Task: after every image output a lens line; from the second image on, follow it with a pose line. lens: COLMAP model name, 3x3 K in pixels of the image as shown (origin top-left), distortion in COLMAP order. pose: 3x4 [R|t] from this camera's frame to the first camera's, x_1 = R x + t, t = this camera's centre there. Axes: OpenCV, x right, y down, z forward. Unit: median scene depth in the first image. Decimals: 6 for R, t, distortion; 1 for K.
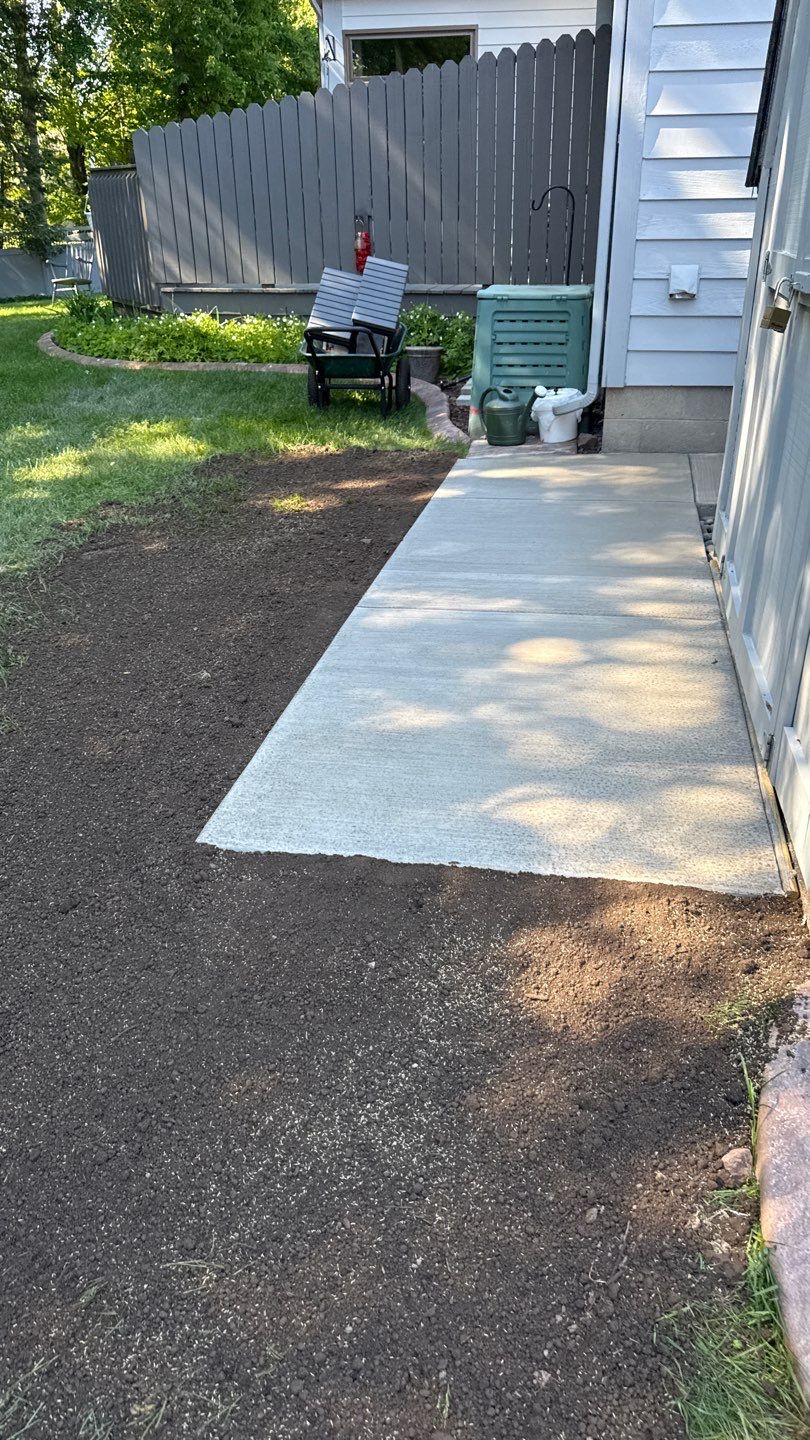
lens RADIAL K [[1021.3, 0, 405.0], [0, 1021.3, 720.0], [0, 0, 1]] dist [0.014918, -0.004616]
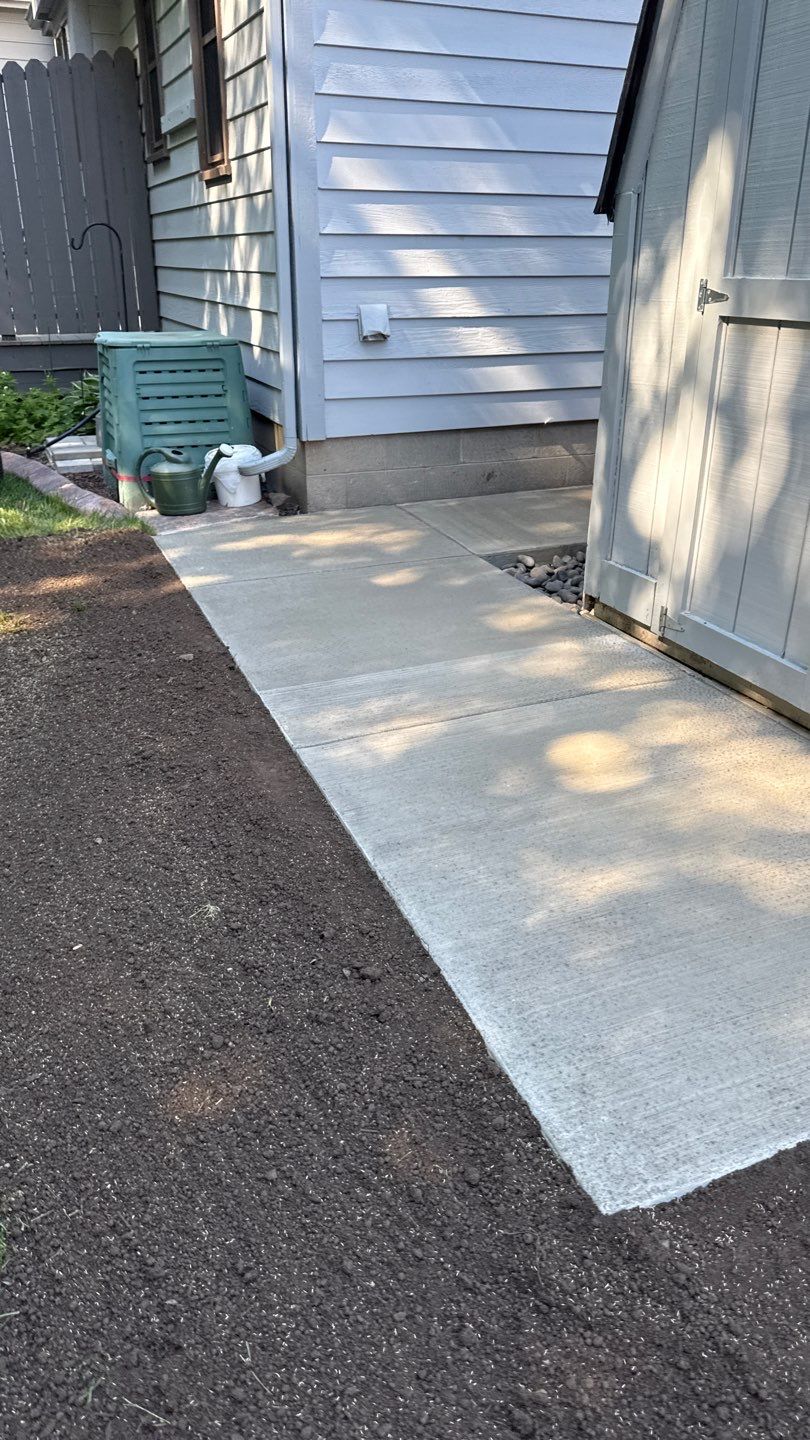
lens RADIAL K [[1021.3, 0, 405.0], [0, 1021.3, 720.0], [0, 0, 1]] dist [0.014918, -0.004616]
pose [[0.842524, -0.201244, 0.499654, -0.231308], [0.224695, 0.974335, 0.013546, -0.083190], [-0.489556, 0.100857, 0.866119, 0.218017]]
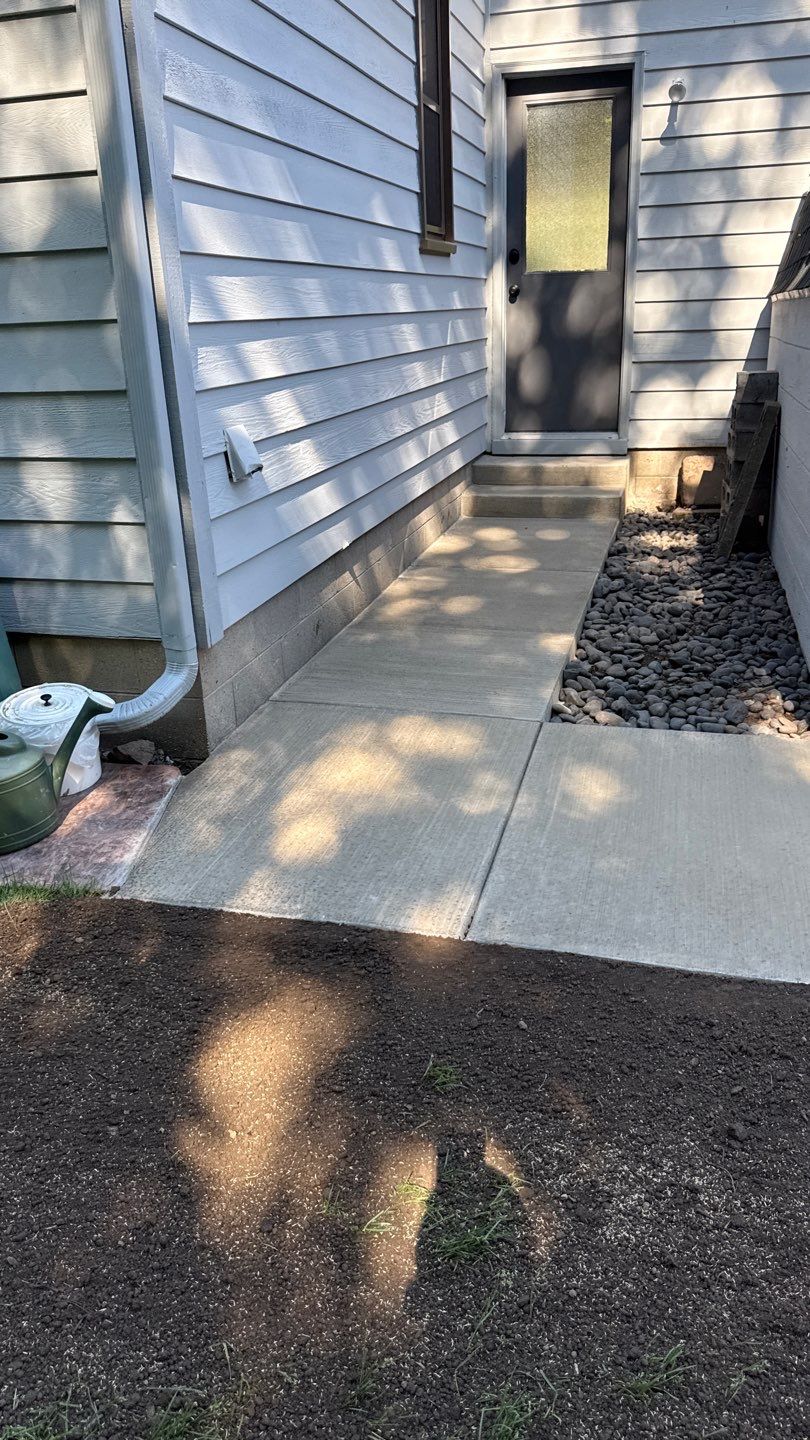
lens RADIAL K [[1021.3, 0, 405.0], [0, 1021.3, 720.0], [0, 0, 1]] dist [0.014918, -0.004616]
pose [[0.073247, -0.366458, 0.927547, -0.335608], [0.482541, 0.826957, 0.288611, -0.413292], [-0.872805, 0.426439, 0.237403, 0.818144]]
